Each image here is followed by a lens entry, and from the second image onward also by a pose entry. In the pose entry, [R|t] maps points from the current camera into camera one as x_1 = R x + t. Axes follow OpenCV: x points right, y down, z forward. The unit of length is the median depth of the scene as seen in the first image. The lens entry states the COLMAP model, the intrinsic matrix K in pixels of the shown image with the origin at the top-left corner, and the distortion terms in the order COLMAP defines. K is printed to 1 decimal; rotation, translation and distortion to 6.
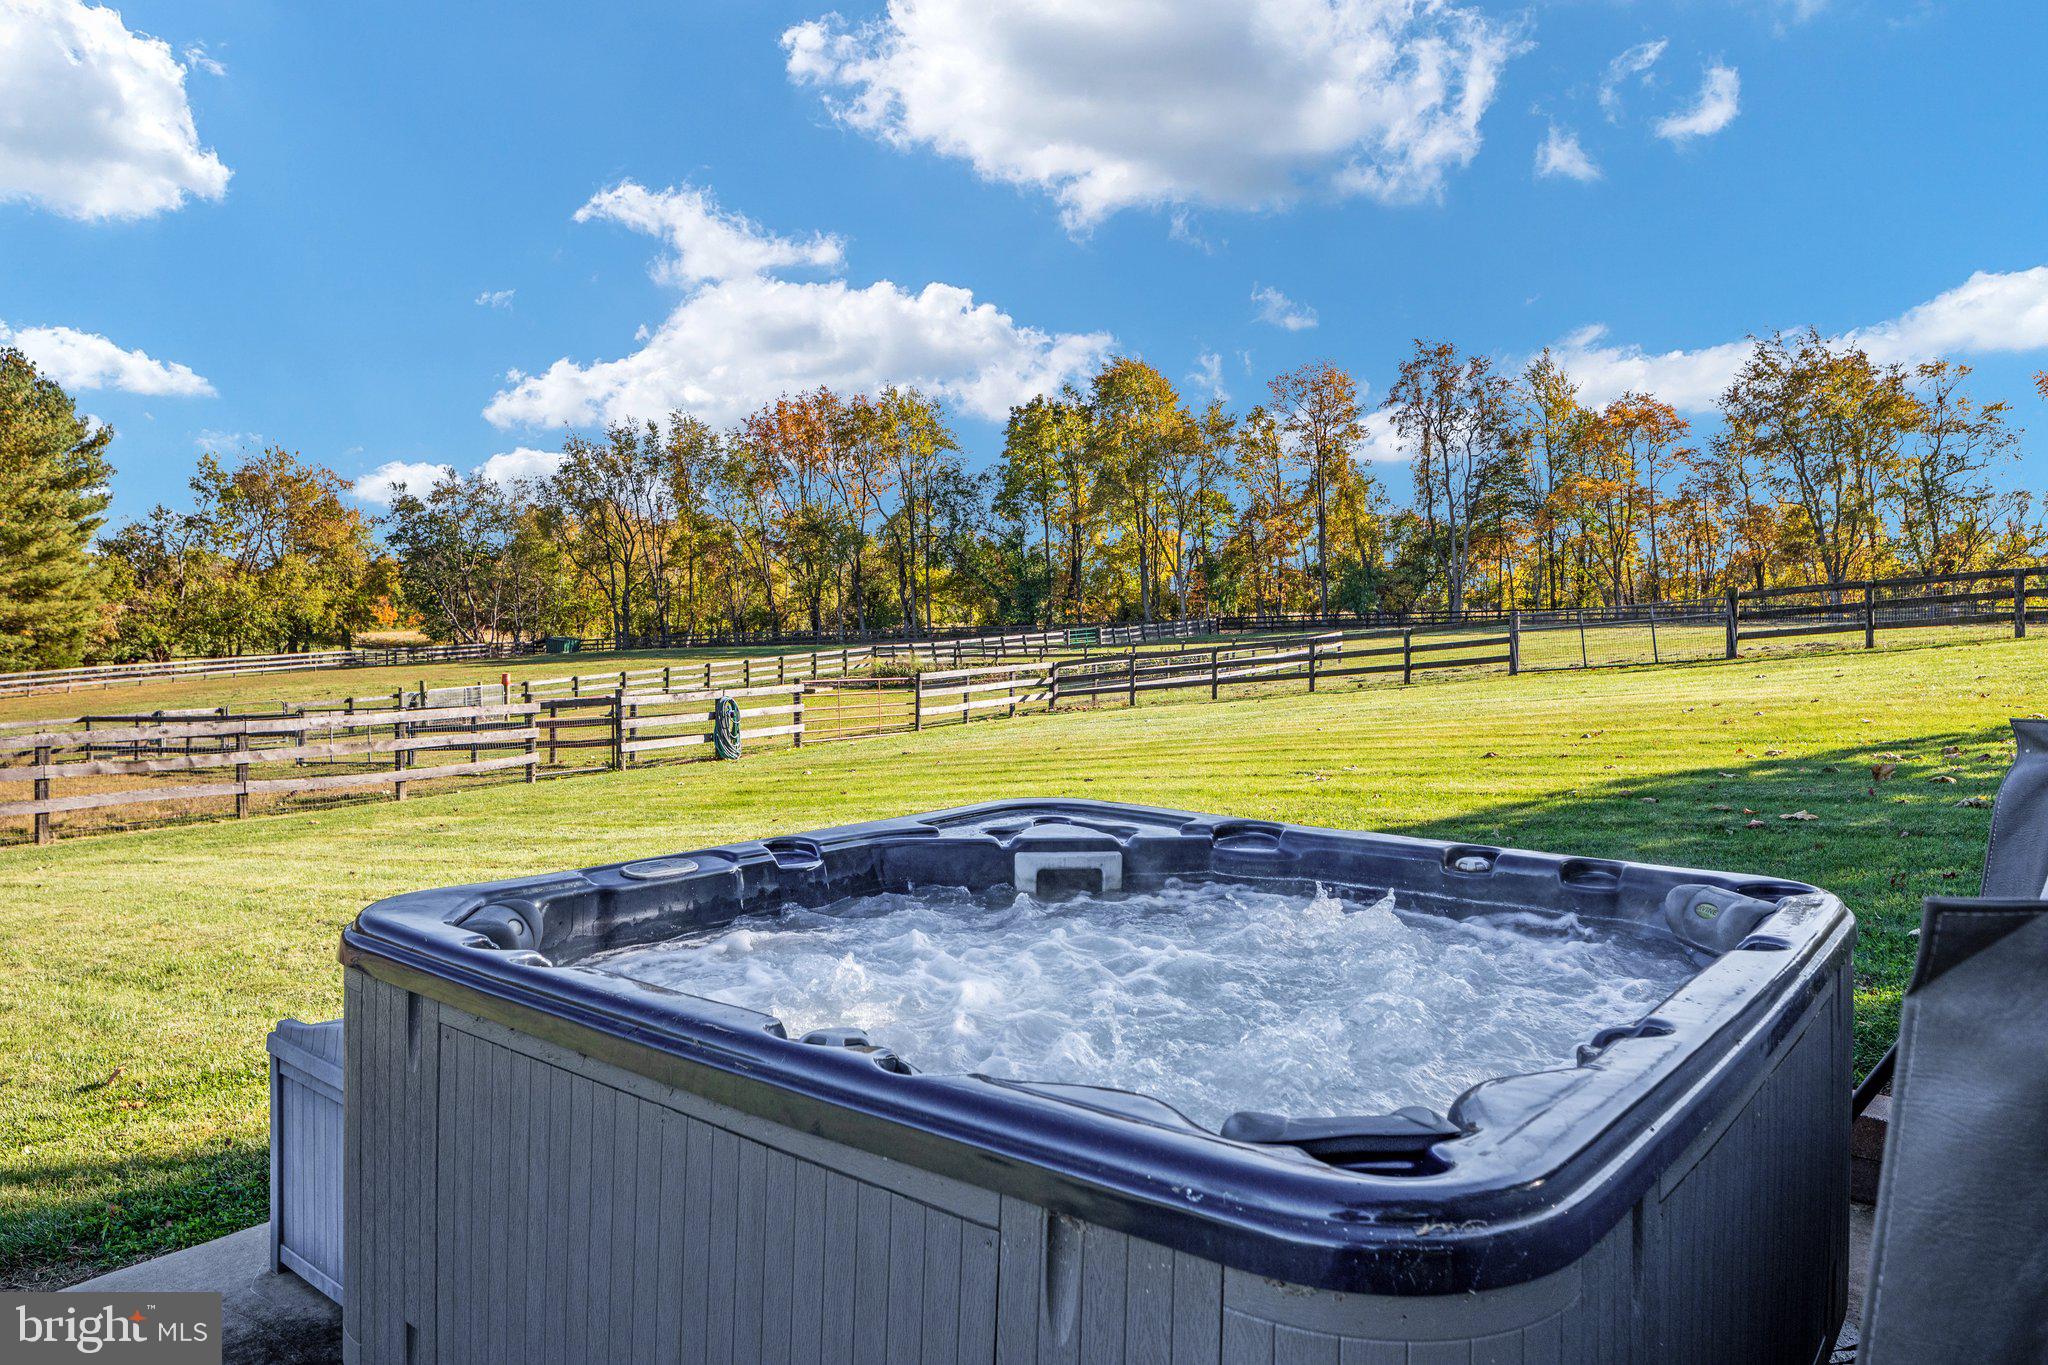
lens RADIAL K [[1444.1, 0, 1025.6], [0, 1444.1, 623.8], [0, 0, 1]] dist [0.001148, 0.001389]
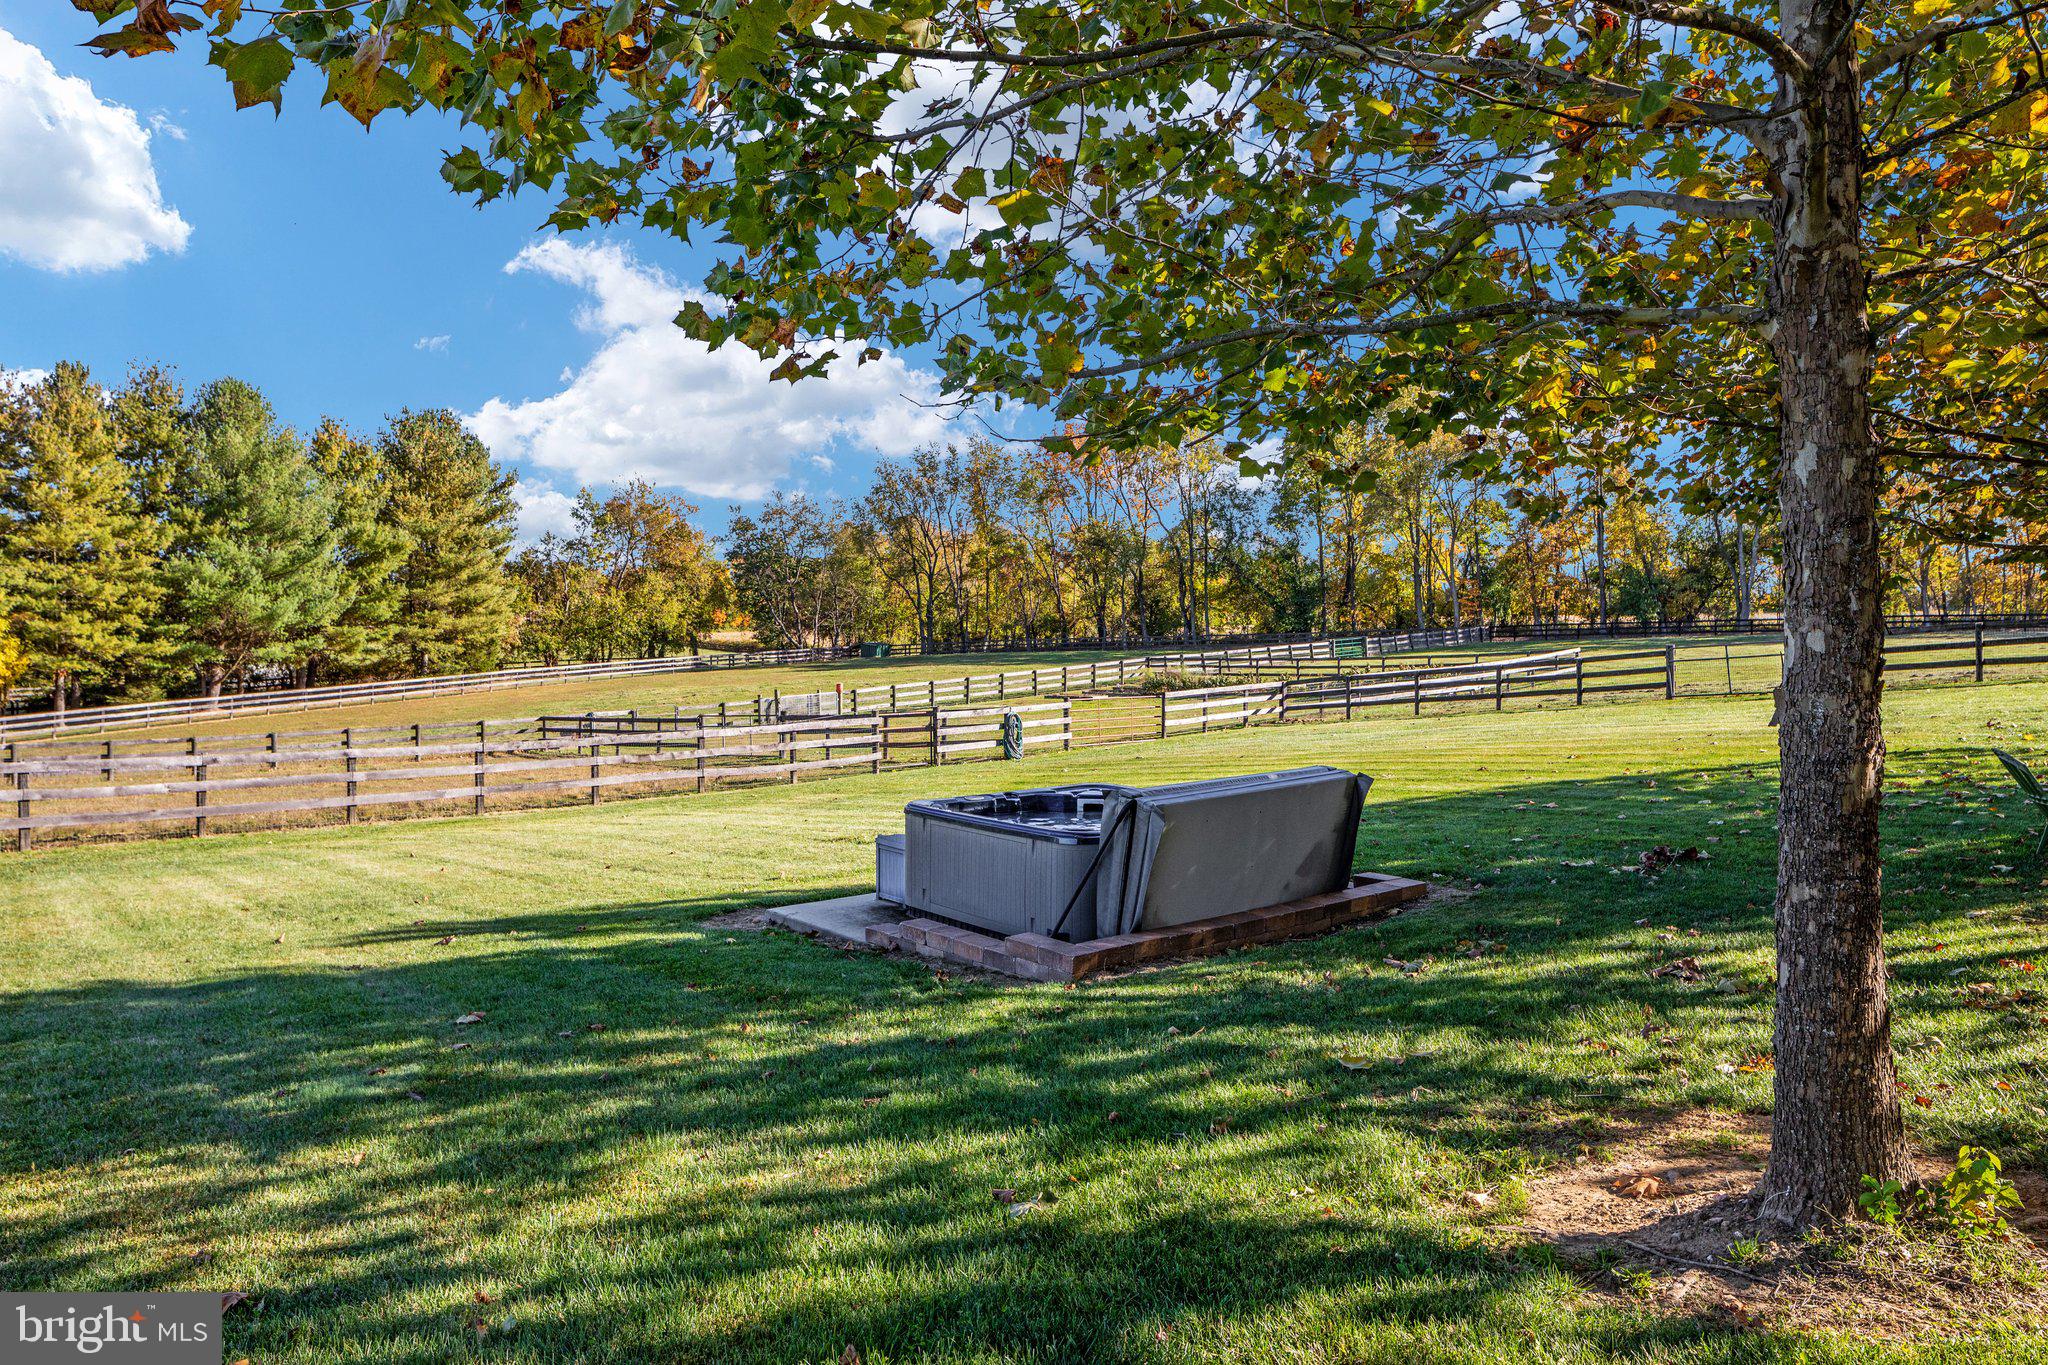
lens RADIAL K [[1506.1, 0, 1024.0], [0, 1506.1, 682.5], [0, 0, 1]] dist [-0.003438, 0.000181]
pose [[0.979227, 0.008263, -0.202600, 0.026556], [0.000888, 0.998985, 0.045036, -0.012354], [0.202767, -0.044280, 0.978225, -0.111647]]
